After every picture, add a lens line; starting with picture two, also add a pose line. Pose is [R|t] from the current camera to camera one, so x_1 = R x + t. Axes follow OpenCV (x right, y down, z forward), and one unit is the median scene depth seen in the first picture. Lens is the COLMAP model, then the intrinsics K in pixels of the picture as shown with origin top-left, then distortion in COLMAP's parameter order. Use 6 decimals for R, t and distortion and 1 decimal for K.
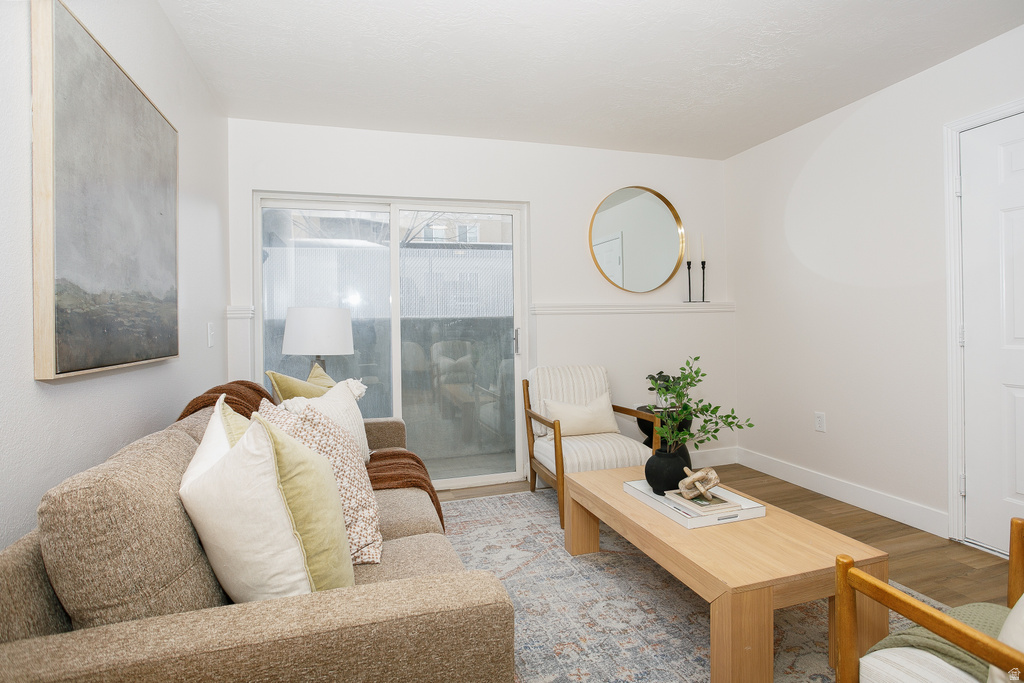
lens RADIAL K [[525.0, 0, 513.4], [0, 525.0, 319.7], [0, 0, 1]] dist [-0.002951, -0.000063]
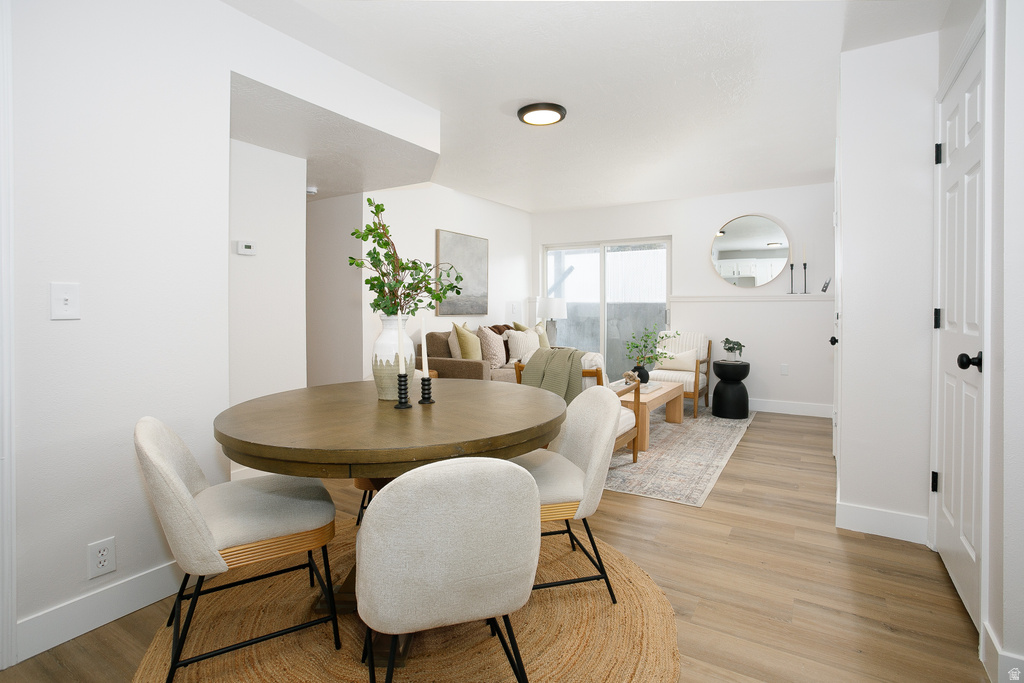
lens RADIAL K [[525.0, 0, 513.4], [0, 525.0, 319.7], [0, 0, 1]] dist [-0.002951, -0.000063]
pose [[0.669494, 0.037411, -0.741875, 1.362691], [-0.010191, 0.999100, 0.041185, -0.021467], [0.742747, -0.020013, 0.669273, -0.737708]]
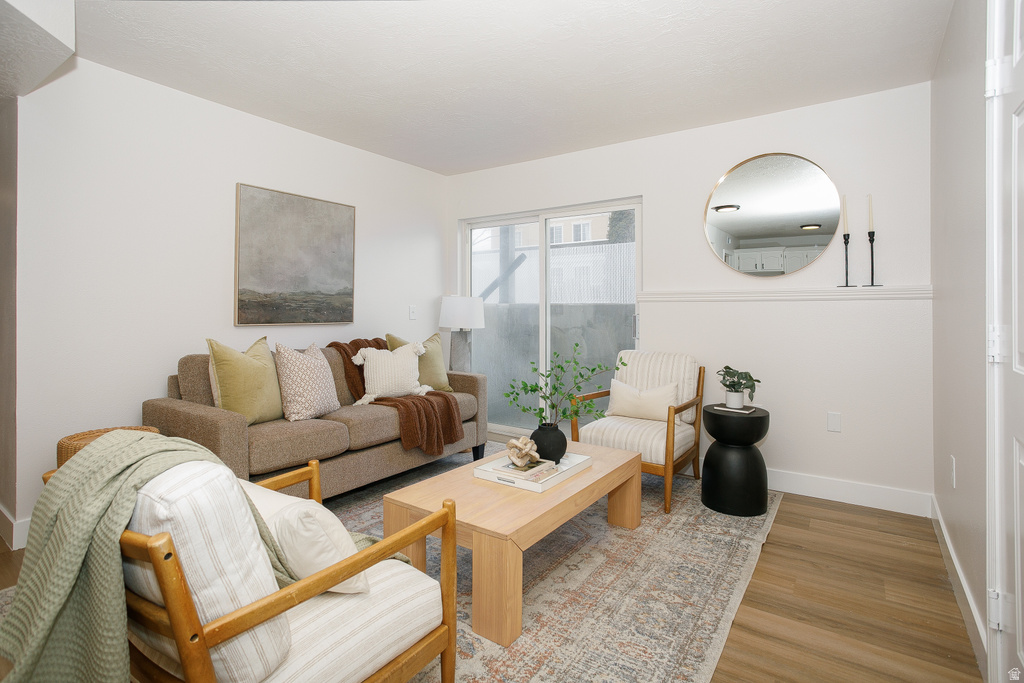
lens RADIAL K [[496.1, 0, 514.1], [0, 496.1, 309.4], [0, 0, 1]] dist [-0.001461, 0.000081]
pose [[0.610478, 0.019903, -0.791783, 0.960179], [-0.009851, 0.999798, 0.017537, -0.013580], [0.791972, -0.002906, 0.610551, 0.262164]]
